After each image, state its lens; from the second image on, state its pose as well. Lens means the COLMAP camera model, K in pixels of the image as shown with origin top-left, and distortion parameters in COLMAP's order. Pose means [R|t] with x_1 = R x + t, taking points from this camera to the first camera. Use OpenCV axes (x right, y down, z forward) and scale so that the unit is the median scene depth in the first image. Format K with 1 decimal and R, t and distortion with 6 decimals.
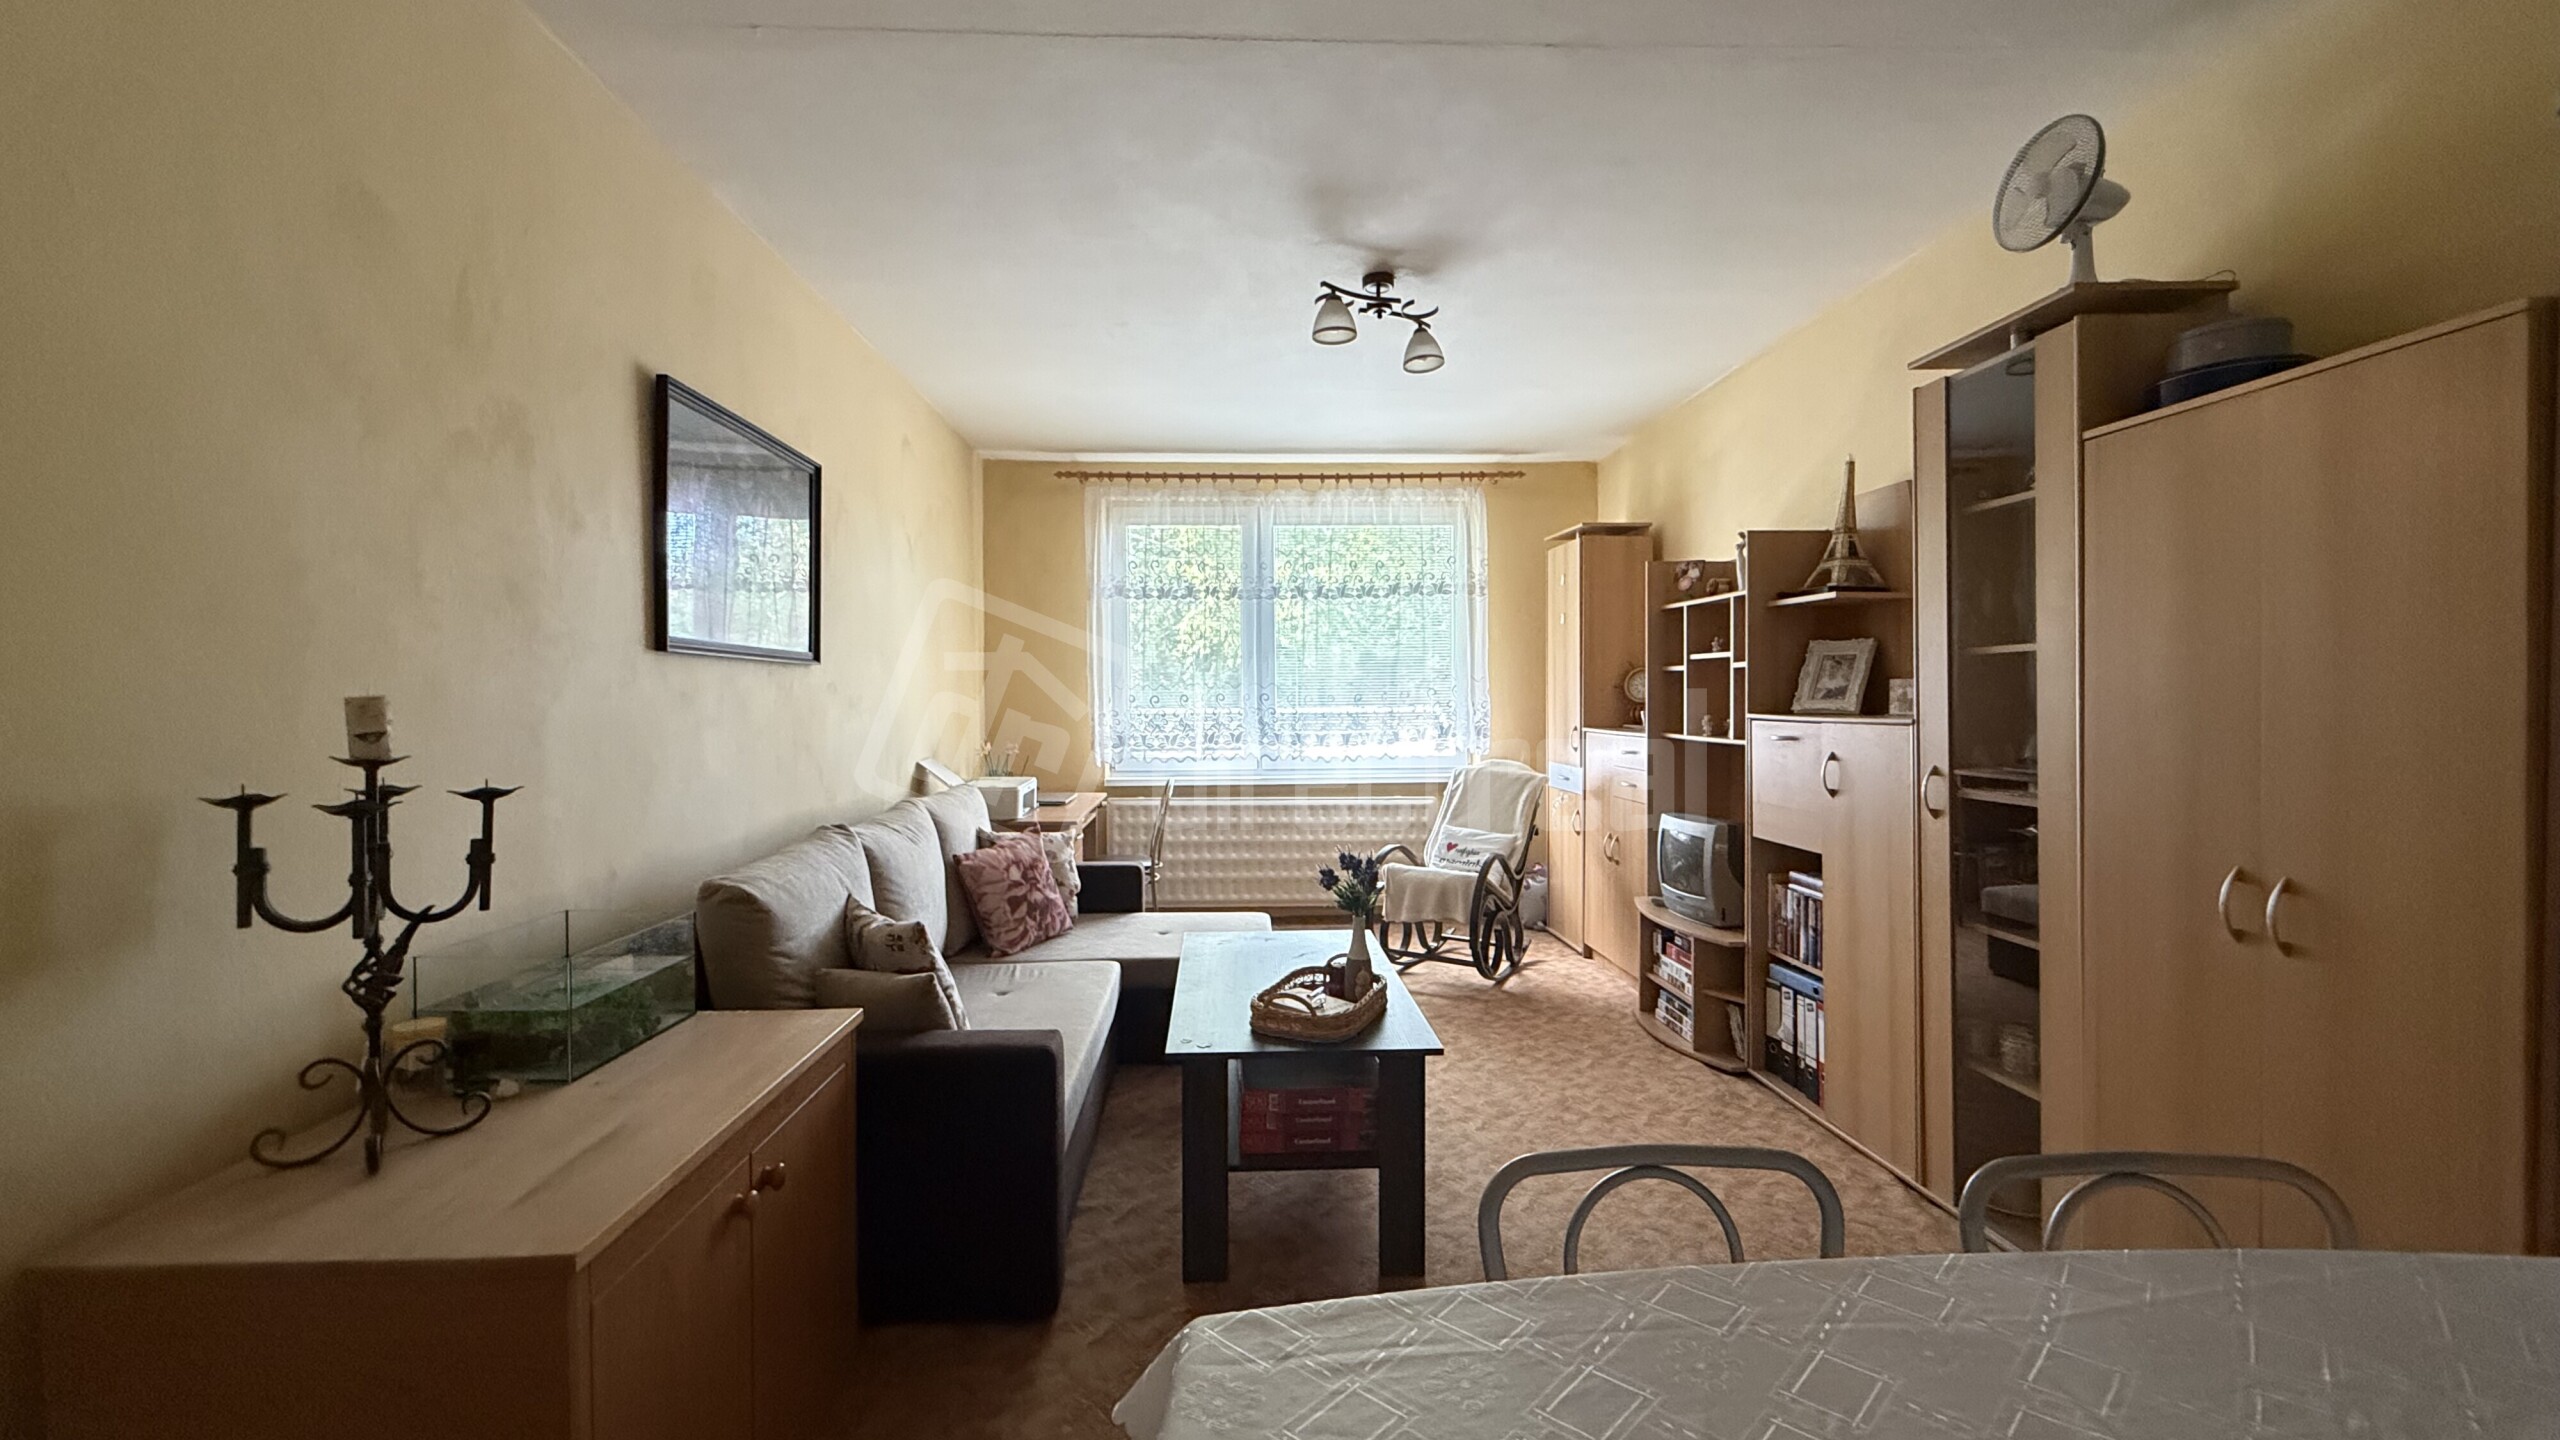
lens RADIAL K [[1019.5, 0, 1270.9], [0, 1019.5, 717.0], [0, 0, 1]] dist [0.000245, -0.000517]
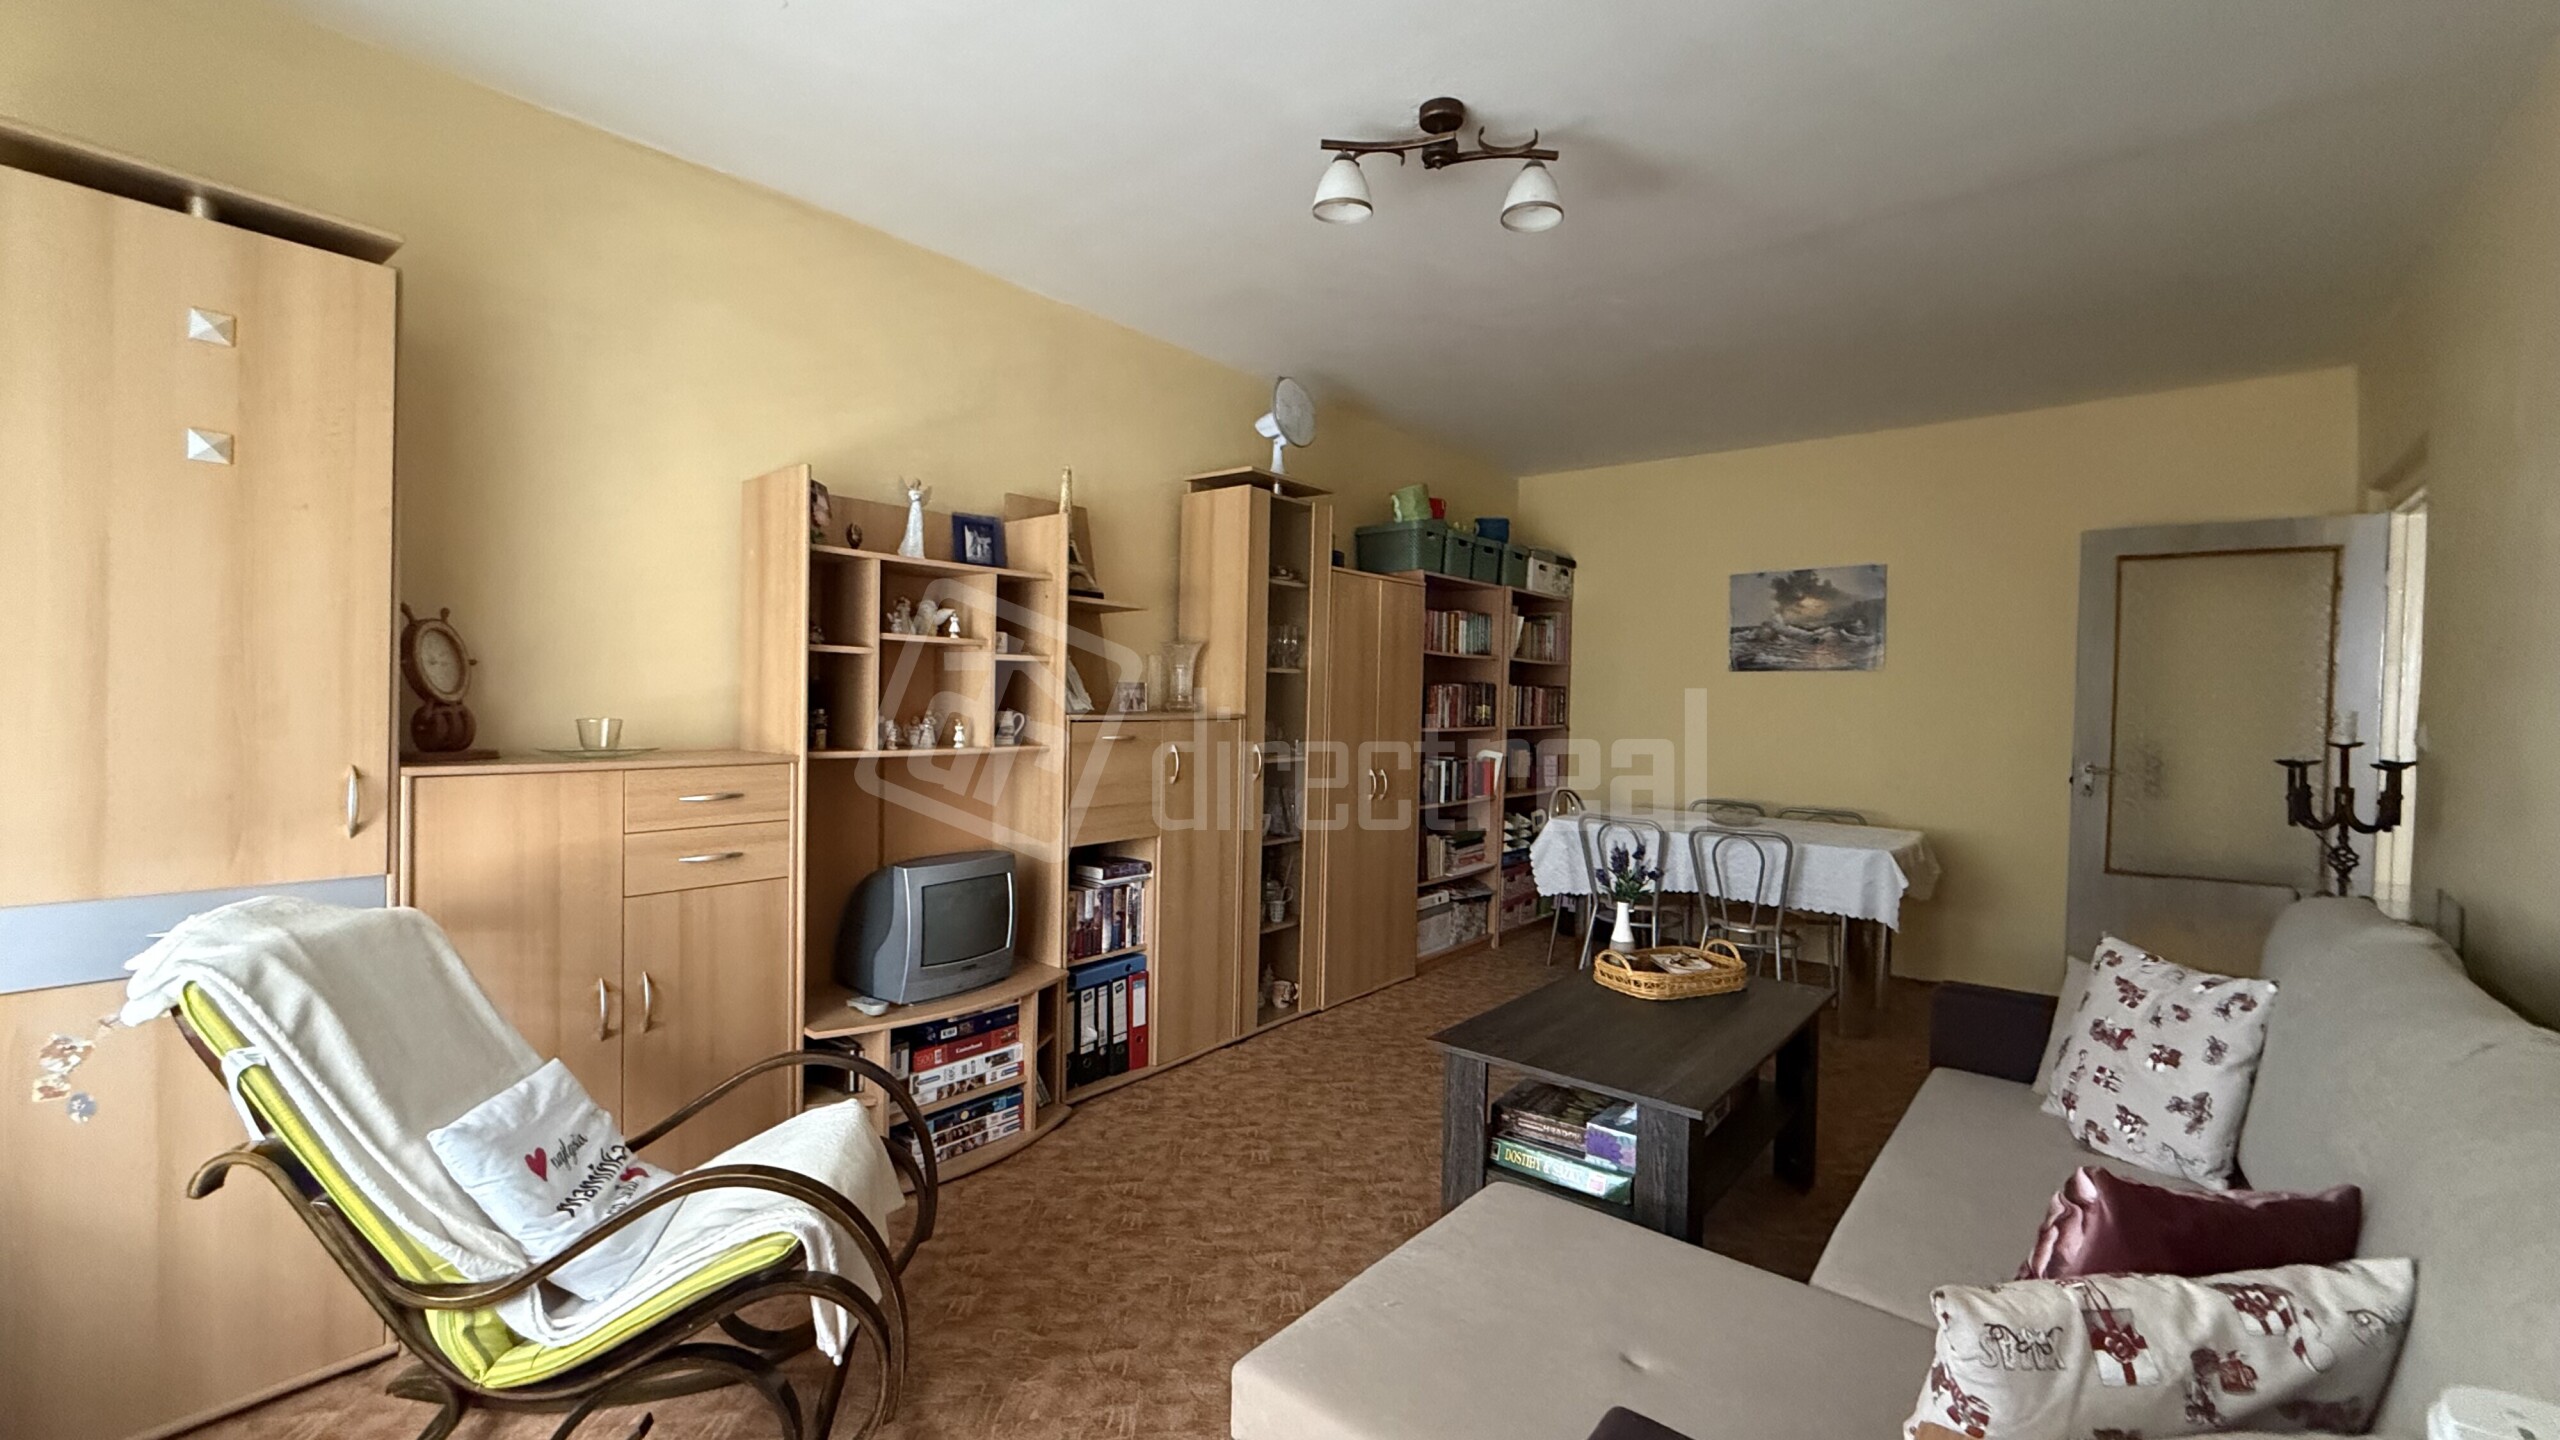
lens RADIAL K [[1019.5, 0, 1270.9], [0, 1019.5, 717.0], [0, 0, 1]] dist [0.000245, -0.000517]
pose [[-0.732196, -0.018204, 0.680850, -0.278472], [0.002340, 0.999570, 0.029242, -0.026264], [-0.681090, 0.023005, -0.731839, 1.506197]]
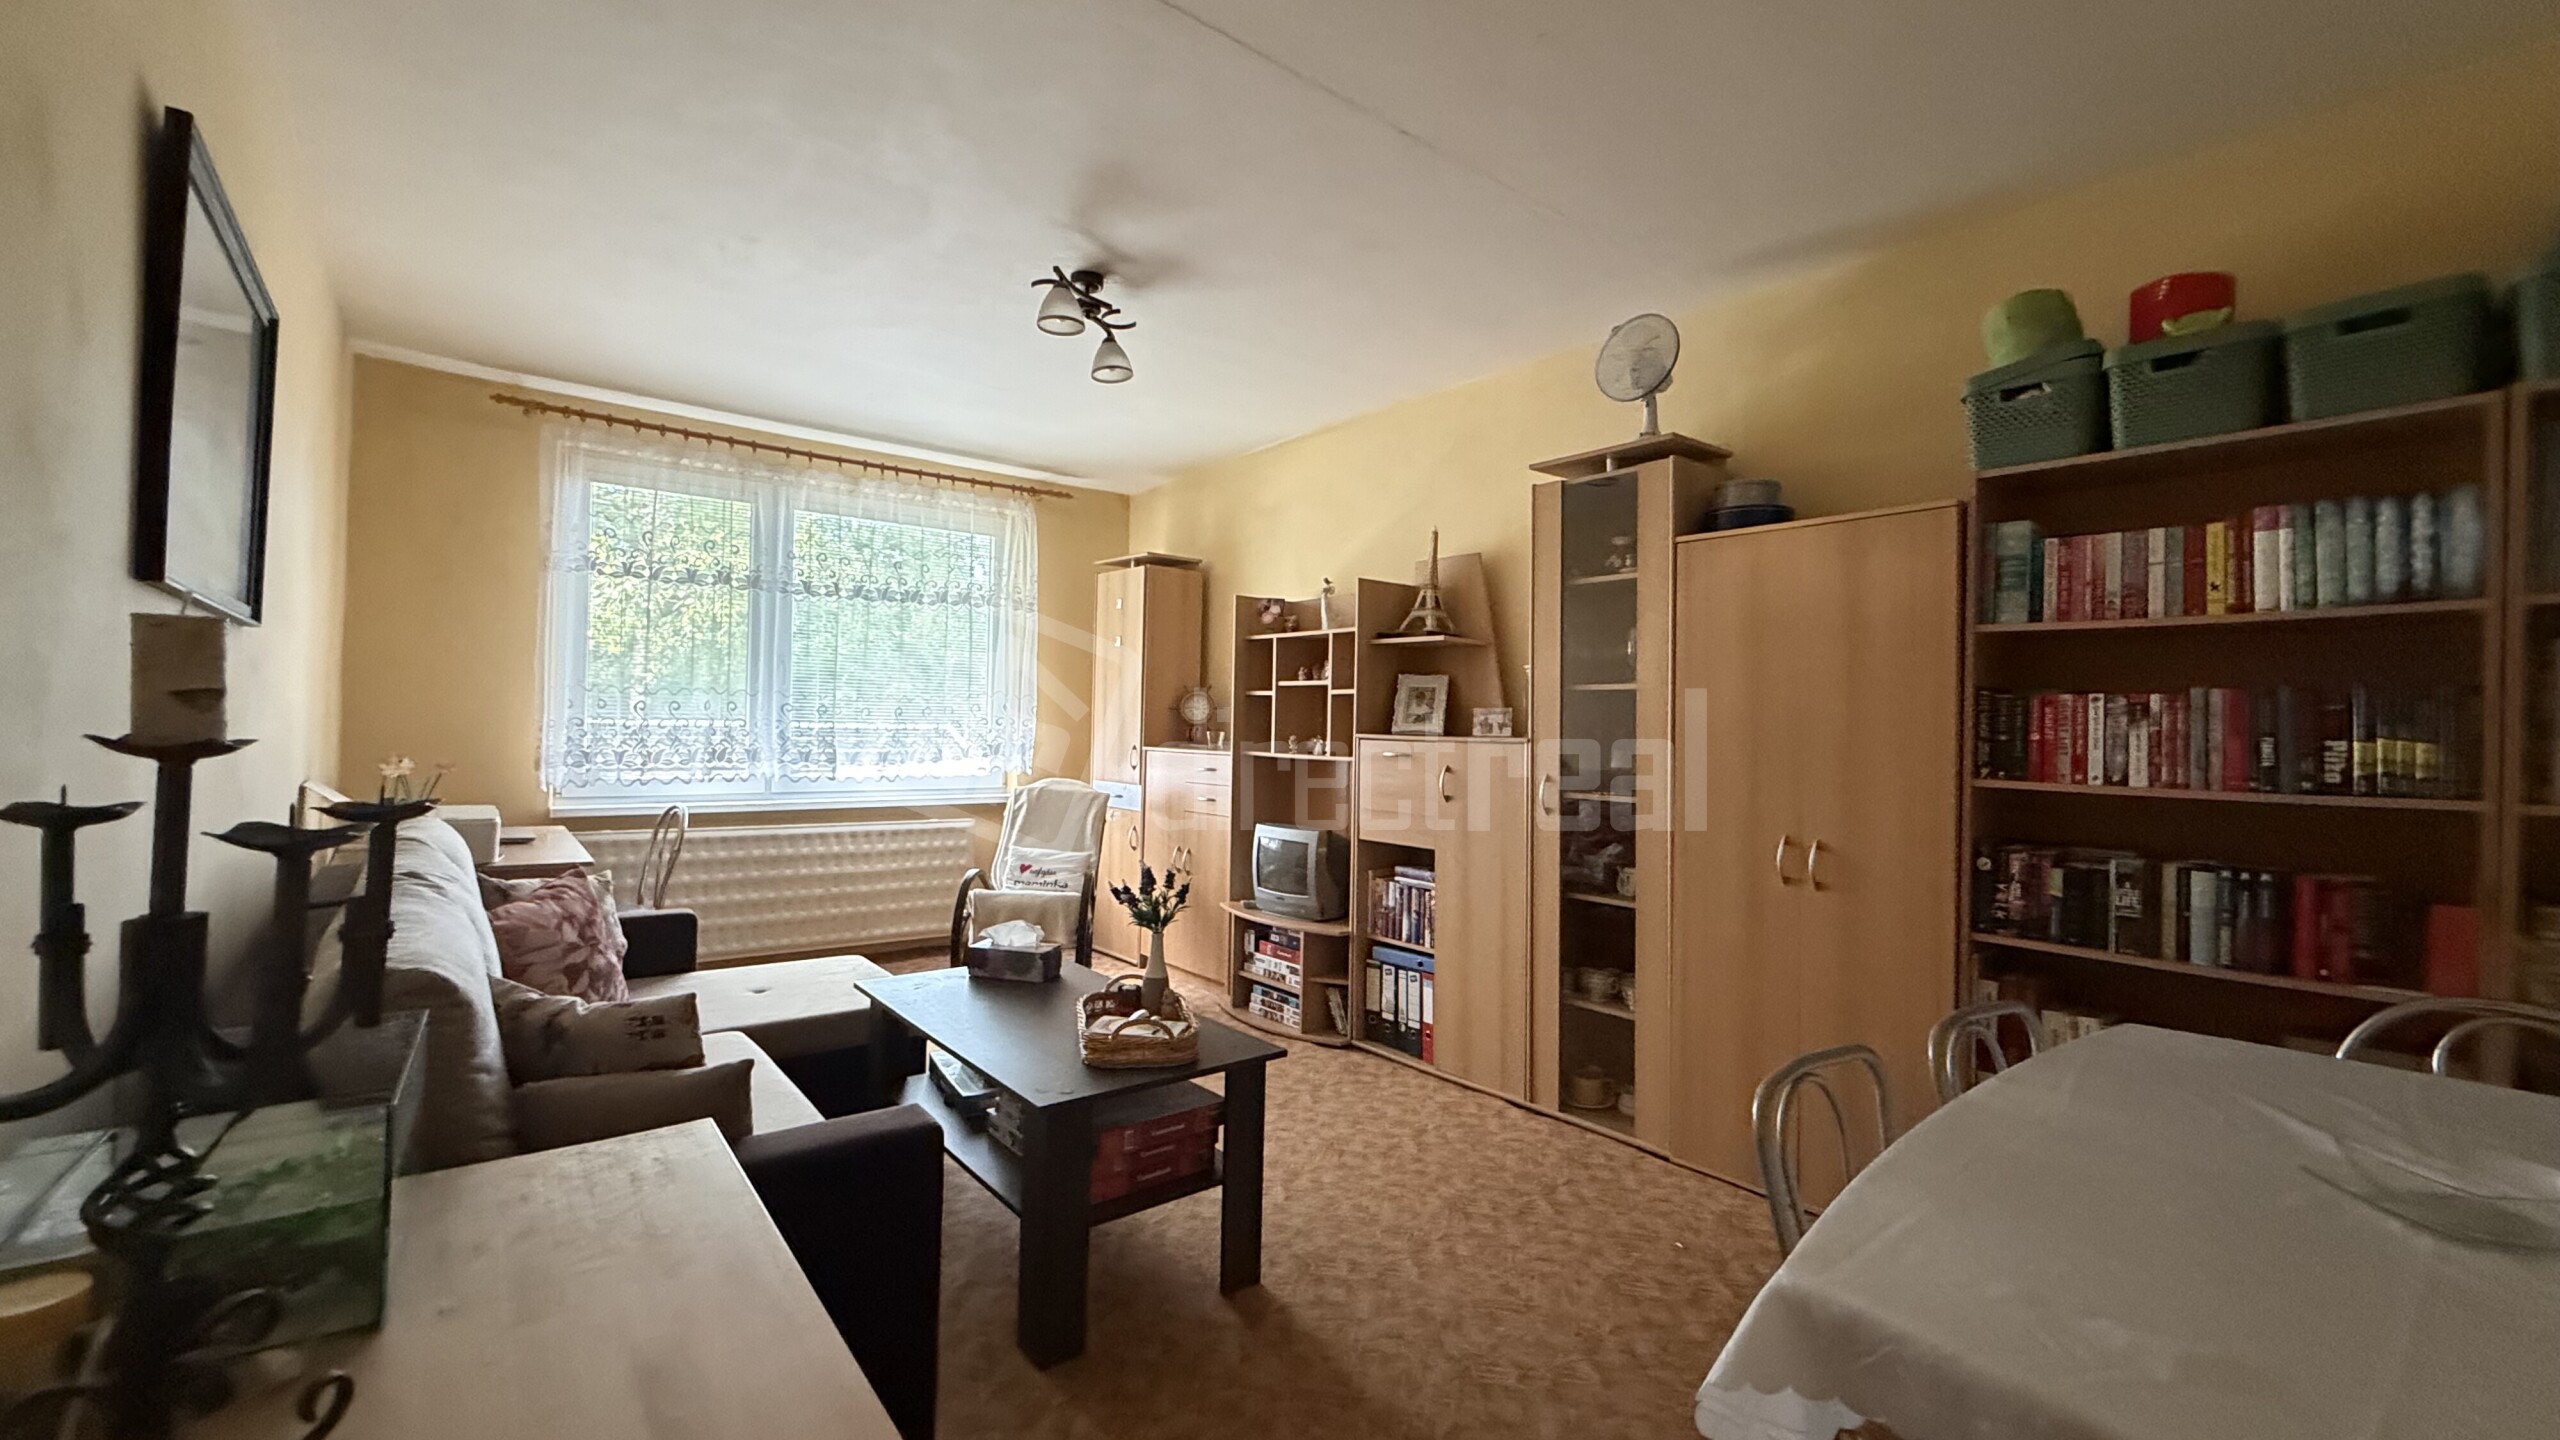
lens RADIAL K [[1019.5, 0, 1270.9], [0, 1019.5, 717.0], [0, 0, 1]] dist [0.000245, -0.000517]
pose [[0.806021, 0.029649, 0.591144, -0.295245], [-0.014257, 0.999427, -0.030689, 0.014246], [-0.591716, 0.016308, 0.805982, 0.113384]]
